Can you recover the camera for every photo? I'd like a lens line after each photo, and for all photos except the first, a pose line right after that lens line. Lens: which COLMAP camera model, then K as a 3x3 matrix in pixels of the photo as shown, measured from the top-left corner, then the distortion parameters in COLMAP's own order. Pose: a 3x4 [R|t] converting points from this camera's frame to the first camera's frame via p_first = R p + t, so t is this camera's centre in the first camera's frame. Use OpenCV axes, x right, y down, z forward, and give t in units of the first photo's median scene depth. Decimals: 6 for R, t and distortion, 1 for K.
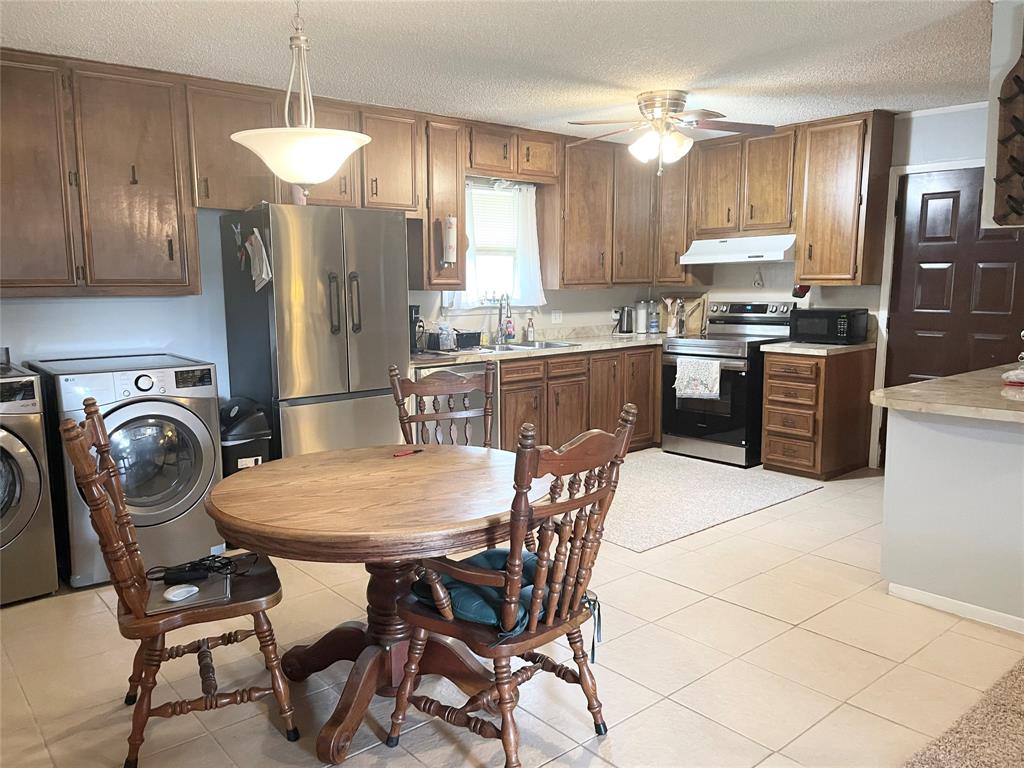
lens RADIAL K [[771.3, 0, 515.1], [0, 771.3, 394.0], [0, 0, 1]] dist [0.049896, -0.064231]
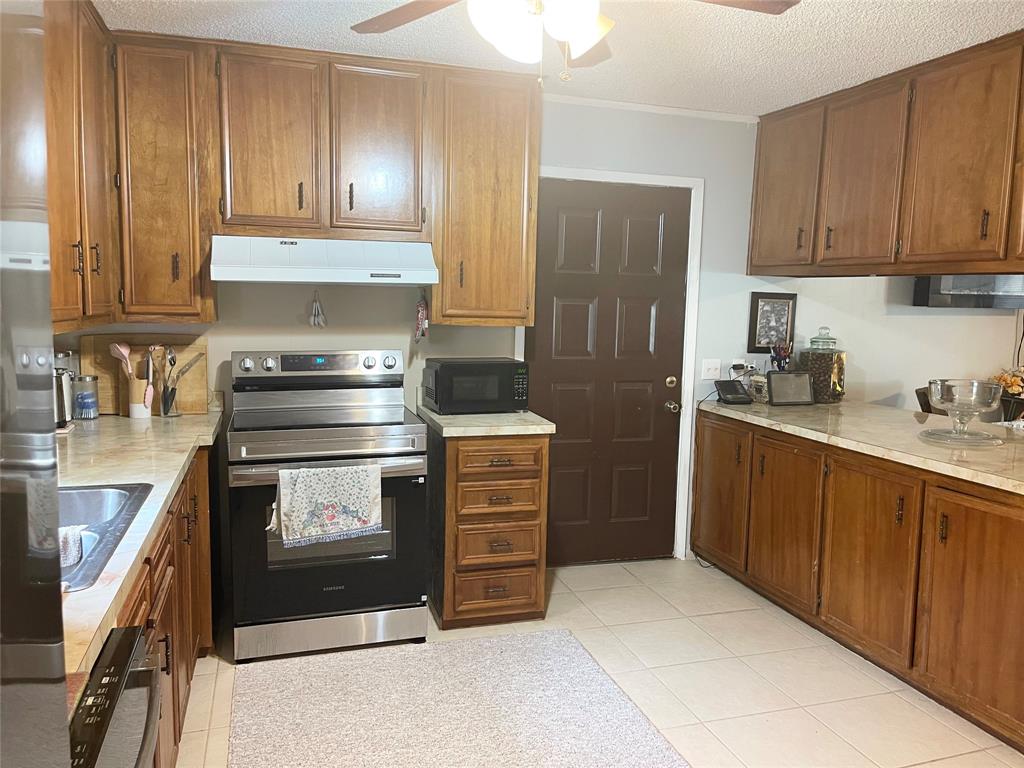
lens RADIAL K [[771.3, 0, 509.0], [0, 771.3, 393.5], [0, 0, 1]] dist [0.049896, -0.064231]
pose [[0.388849, -0.088551, 0.917036, -0.197103], [0.113348, 0.992407, 0.047766, -0.109809], [-0.914302, 0.085370, 0.395933, 0.714594]]
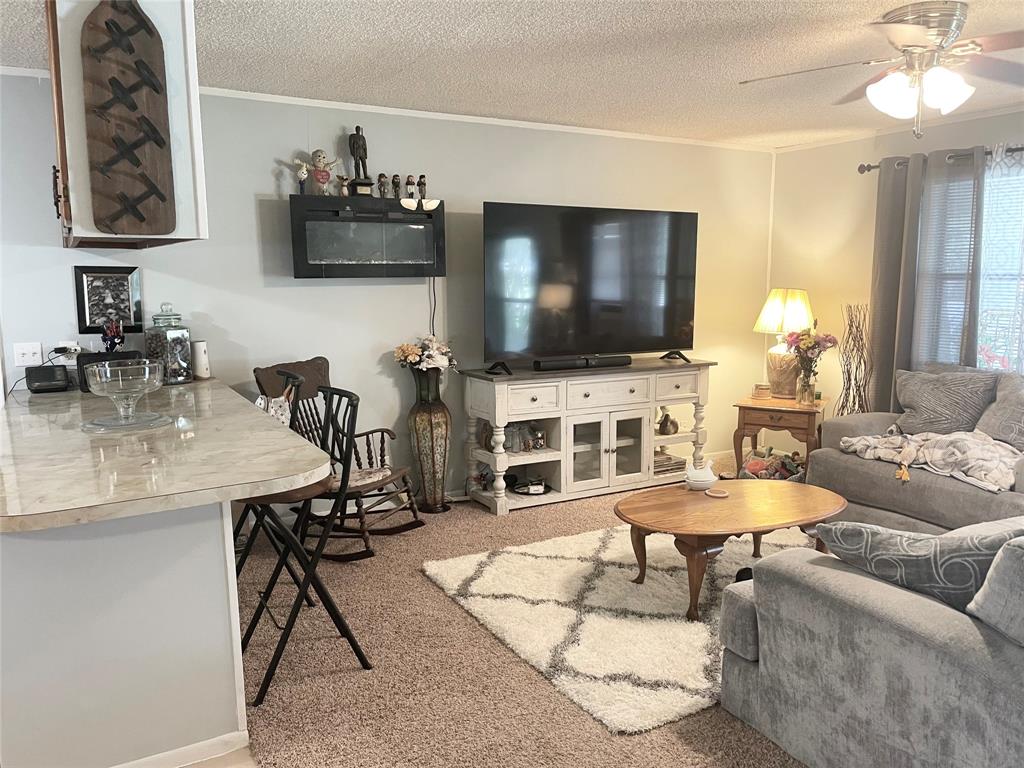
lens RADIAL K [[771.3, 0, 510.1], [0, 771.3, 388.8], [0, 0, 1]] dist [0.049896, -0.064231]
pose [[0.176361, -0.132251, 0.975401, -0.044566], [0.152040, 0.982701, 0.105750, -0.062529], [-0.972512, 0.129650, 0.193418, 0.365806]]
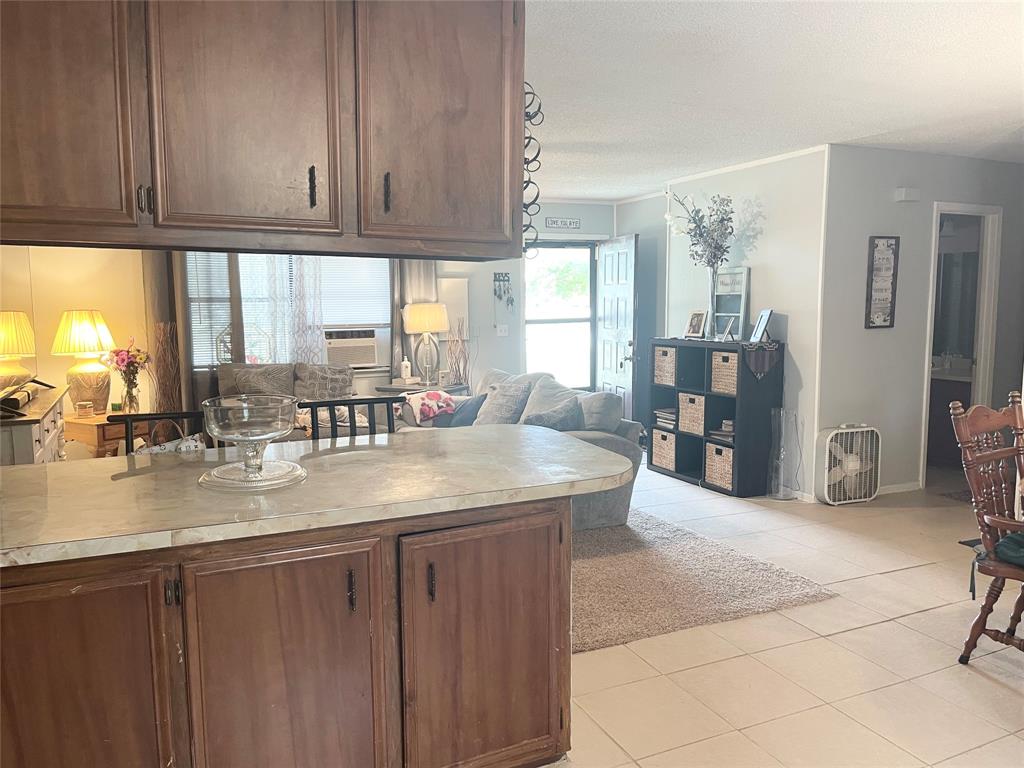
lens RADIAL K [[771.3, 0, 513.7], [0, 771.3, 382.2], [0, 0, 1]] dist [0.049896, -0.064231]
pose [[-0.966939, -0.013811, 0.254632, 0.140371], [0.051799, 0.967077, 0.249155, -0.148607], [-0.249690, 0.254108, -0.934390, 0.933511]]
